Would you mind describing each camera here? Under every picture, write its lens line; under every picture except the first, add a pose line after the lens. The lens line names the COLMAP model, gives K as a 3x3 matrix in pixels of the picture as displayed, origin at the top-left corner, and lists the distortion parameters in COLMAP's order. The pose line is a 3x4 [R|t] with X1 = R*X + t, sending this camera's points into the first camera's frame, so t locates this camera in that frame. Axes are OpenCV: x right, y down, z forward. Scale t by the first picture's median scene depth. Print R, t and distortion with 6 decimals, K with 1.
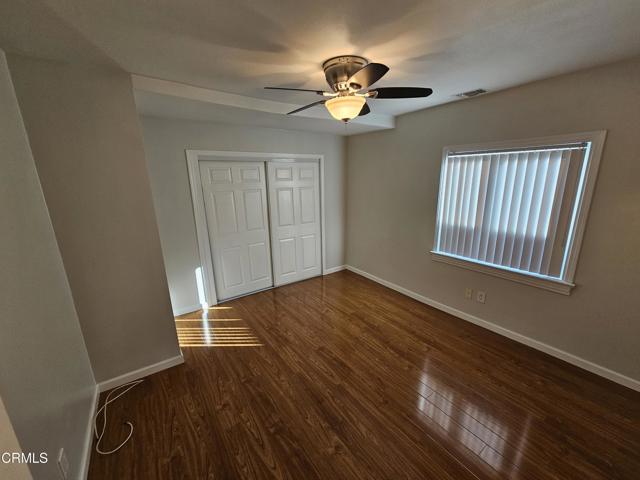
lens RADIAL K [[261.0, 0, 320.3], [0, 261.0, 240.4], [0, 0, 1]] dist [-0.002311, -0.000094]
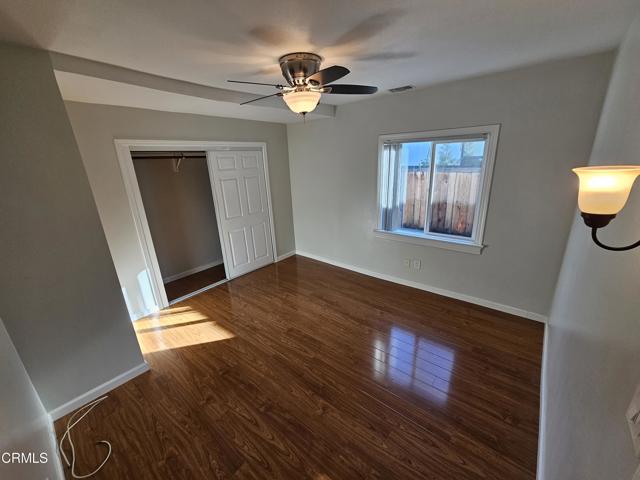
lens RADIAL K [[261.0, 0, 320.5], [0, 261.0, 239.5], [0, 0, 1]] dist [-0.002311, -0.000094]
pose [[0.965849, -0.097756, 0.239959, -0.126581], [0.085645, 0.994492, 0.060416, -0.007189], [-0.244543, -0.037802, 0.968901, -0.060331]]
